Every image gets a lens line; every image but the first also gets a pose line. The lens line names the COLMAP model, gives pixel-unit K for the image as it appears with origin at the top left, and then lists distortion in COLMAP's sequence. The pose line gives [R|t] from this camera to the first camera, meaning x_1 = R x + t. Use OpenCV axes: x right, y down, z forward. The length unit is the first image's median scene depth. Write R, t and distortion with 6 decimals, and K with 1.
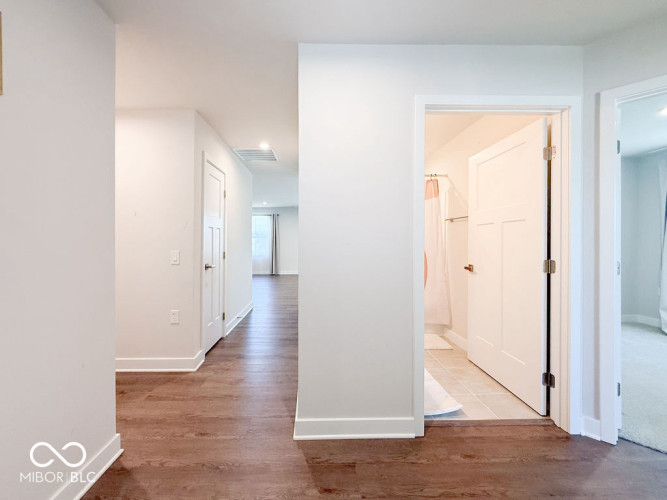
lens RADIAL K [[271.4, 0, 317.3], [0, 271.4, 241.7], [0, 0, 1]] dist [-0.001460, -0.000007]
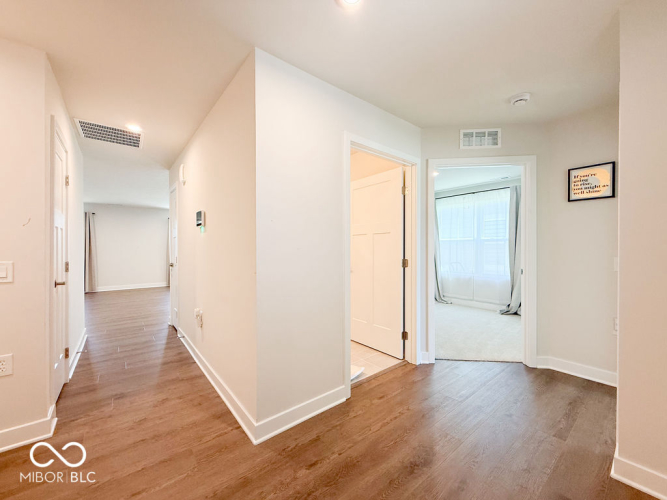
lens RADIAL K [[264.8, 0, 333.5], [0, 264.8, 250.0], [0, 0, 1]] dist [0.000069, -0.000042]
pose [[0.787059, -0.004355, 0.616863, -0.433579], [0.002145, 0.999988, 0.004323, 0.009814], [-0.616874, -0.002080, 0.787059, 0.055661]]
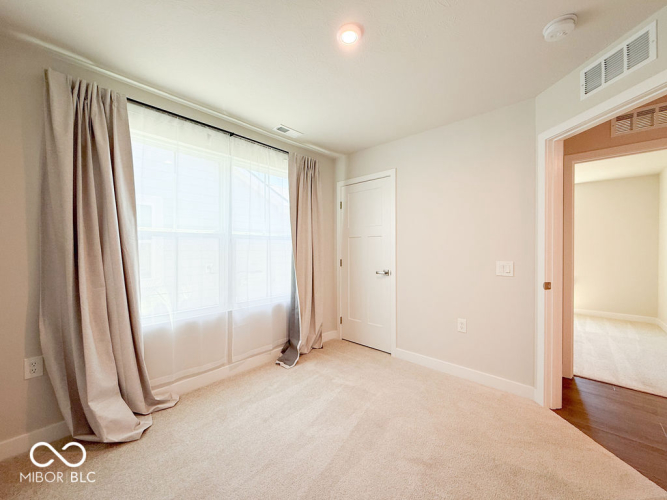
lens RADIAL K [[264.8, 0, 333.5], [0, 264.8, 250.0], [0, 0, 1]] dist [0.000069, -0.000042]
pose [[-0.717587, -0.006744, 0.696436, 1.406819], [-0.001920, 0.999968, 0.007705, -0.020122], [-0.696466, 0.004192, -0.717577, 2.205251]]
